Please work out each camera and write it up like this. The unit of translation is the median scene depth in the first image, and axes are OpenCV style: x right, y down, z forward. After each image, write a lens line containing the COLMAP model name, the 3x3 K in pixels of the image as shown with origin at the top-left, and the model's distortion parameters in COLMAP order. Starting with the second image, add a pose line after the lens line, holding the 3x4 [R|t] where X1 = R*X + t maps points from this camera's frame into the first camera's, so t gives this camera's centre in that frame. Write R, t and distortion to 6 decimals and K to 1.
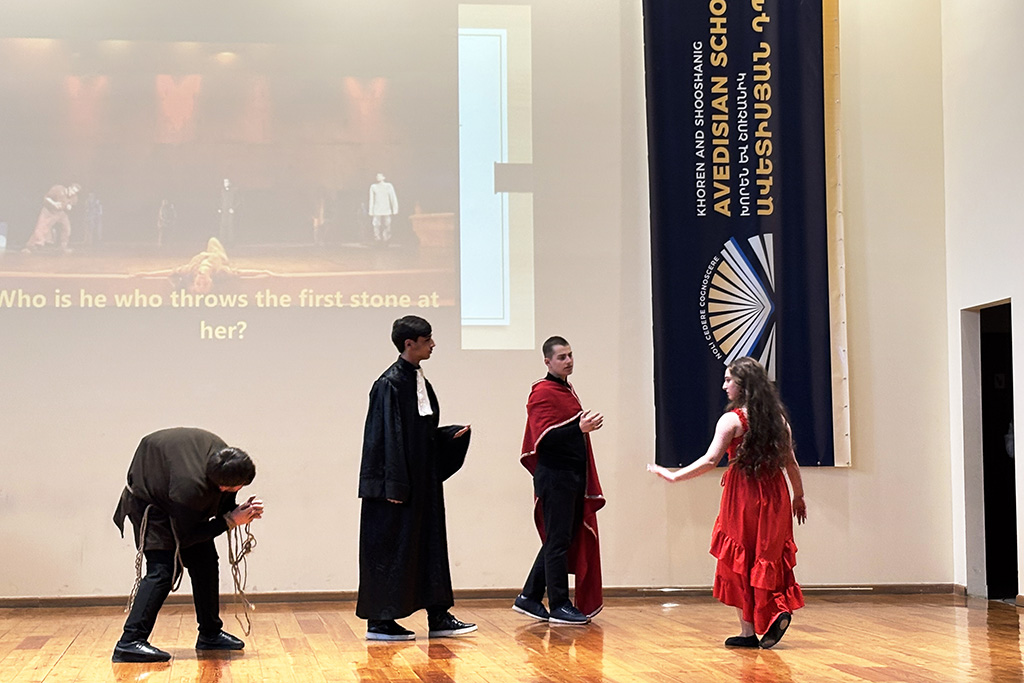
lens RADIAL K [[2331.7, 0, 490.9], [0, 2331.7, 283.0], [0, 0, 1]] dist [0.263119, 0.000000]
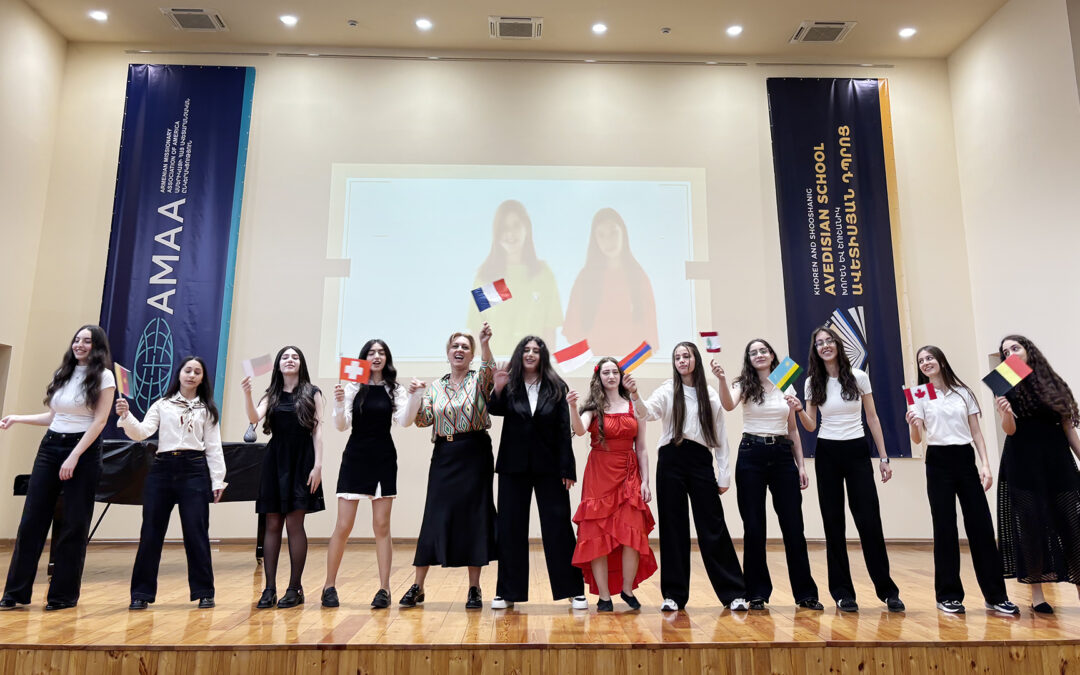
lens RADIAL K [[1035.3, 0, 553.2], [0, 1035.3, 188.6], [0, 0, 1]] dist [0.031999, 0.000000]
pose [[0.995872, -0.013348, -0.089781, -0.024528], [-0.003907, 0.981908, -0.189320, 0.034745], [0.090683, 0.188890, 0.977802, 0.277731]]
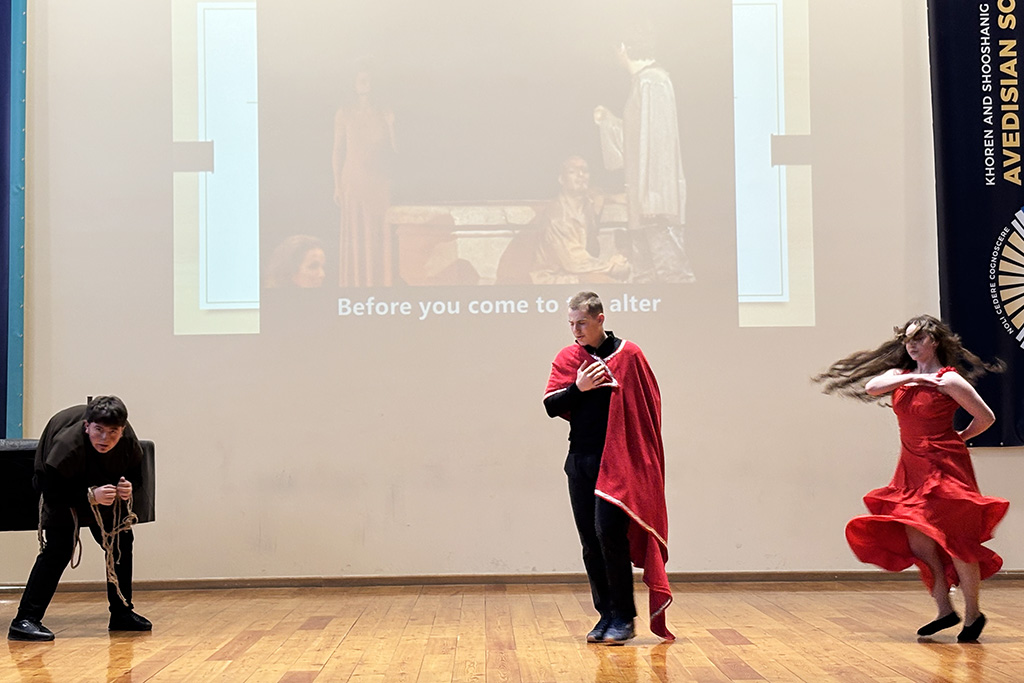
lens RADIAL K [[2013.0, 0, 508.2], [0, 2013.0, 331.9], [0, 0, 1]] dist [0.132381, 0.000000]
pose [[0.993989, -0.013296, -0.108668, -0.016803], [0.014112, 0.999878, 0.006740, 0.023034], [0.108565, -0.008233, 0.994055, 0.149730]]
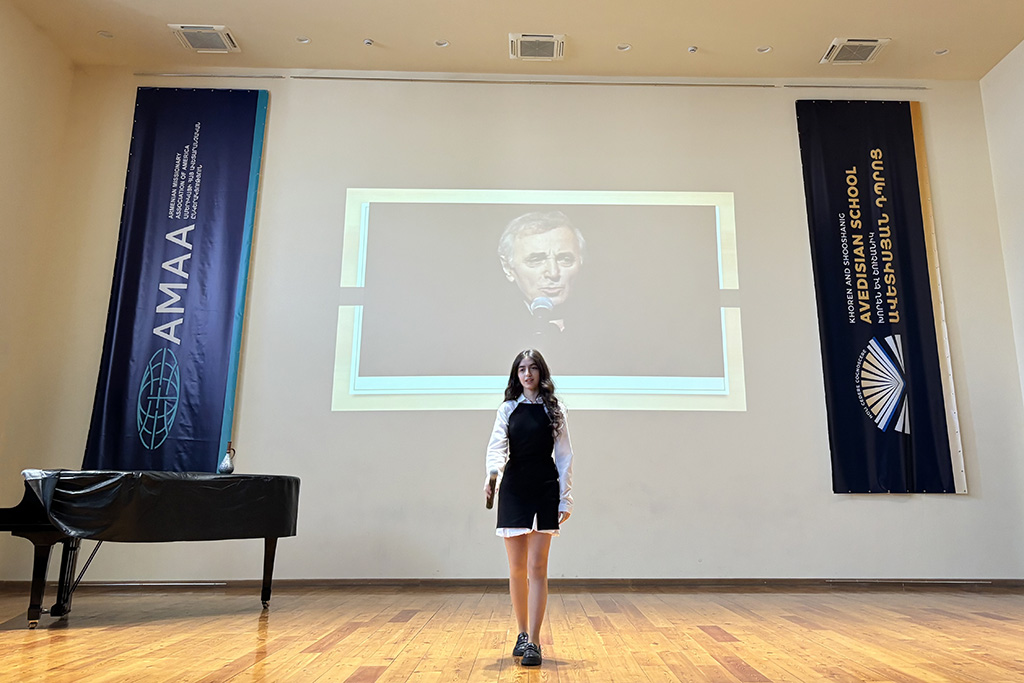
lens RADIAL K [[981.0, 0, 561.2], [0, 981.0, 220.9], [0, 0, 1]] dist [0.022551, 0.000000]
pose [[0.995825, -0.019066, -0.089274, -0.040668], [-0.000772, 0.976153, -0.217082, 0.045706], [0.091284, 0.216245, 0.972063, 0.342869]]
